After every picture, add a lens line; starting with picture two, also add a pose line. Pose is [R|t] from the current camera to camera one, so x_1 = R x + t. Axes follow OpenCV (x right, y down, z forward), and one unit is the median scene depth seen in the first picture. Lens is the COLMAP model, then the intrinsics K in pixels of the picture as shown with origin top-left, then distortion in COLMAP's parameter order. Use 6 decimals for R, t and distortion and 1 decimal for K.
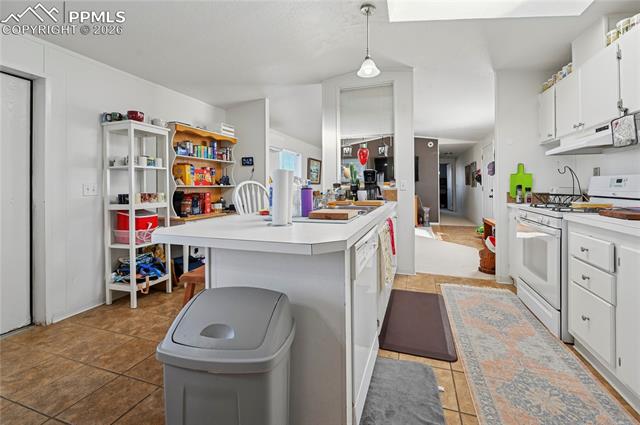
lens RADIAL K [[260.2, 0, 331.4], [0, 260.2, 186.1], [0, 0, 1]] dist [-0.000097, -0.000024]
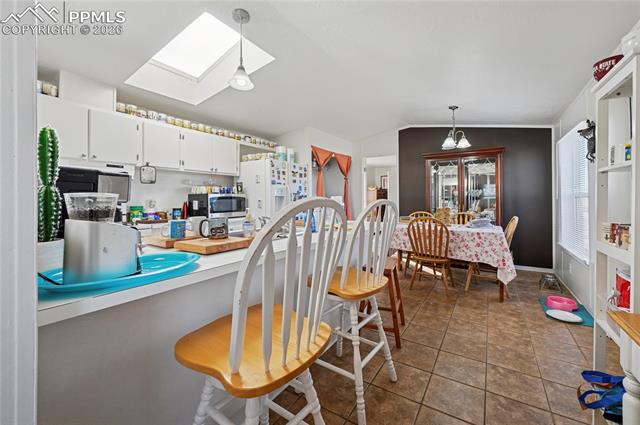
lens RADIAL K [[260.2, 0, 327.1], [0, 260.2, 196.7], [0, 0, 1]] dist [-0.000097, -0.000024]
pose [[-0.968245, 0.004563, 0.249961, -0.480424], [0.003857, 0.999987, -0.003315, -0.027766], [-0.249973, -0.002246, -0.968250, 2.309230]]
